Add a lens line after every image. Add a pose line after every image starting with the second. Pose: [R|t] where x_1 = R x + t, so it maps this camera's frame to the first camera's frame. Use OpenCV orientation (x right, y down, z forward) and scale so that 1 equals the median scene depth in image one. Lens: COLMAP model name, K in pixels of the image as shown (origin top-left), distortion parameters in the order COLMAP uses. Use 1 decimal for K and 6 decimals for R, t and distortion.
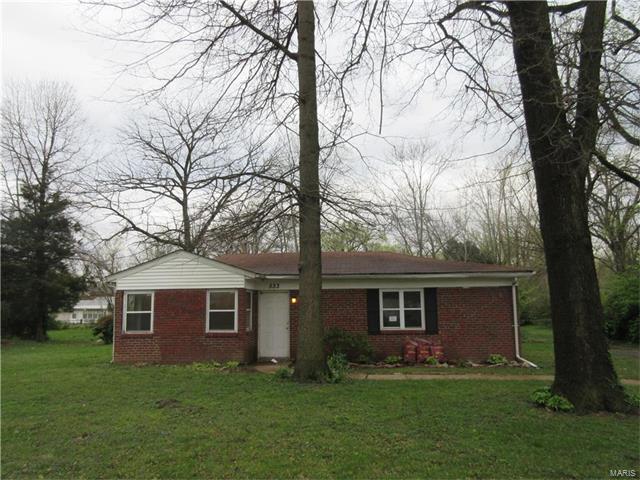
lens RADIAL K [[482.2, 0, 317.9], [0, 482.2, 239.9], [0, 0, 1]] dist [0.008524, 0.000894]
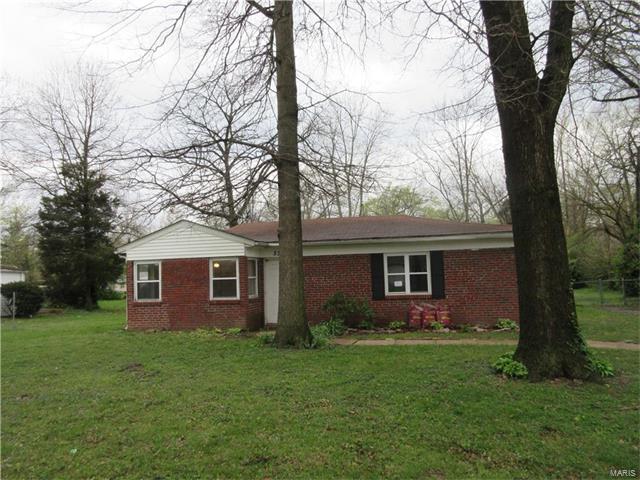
lens RADIAL K [[482.2, 0, 317.9], [0, 482.2, 239.9], [0, 0, 1]] dist [0.008524, 0.000894]
pose [[0.991836, -0.027855, -0.124438, 0.120604], [0.036009, 0.997315, 0.063765, 0.007701], [0.122328, -0.067725, 0.990176, 0.023565]]
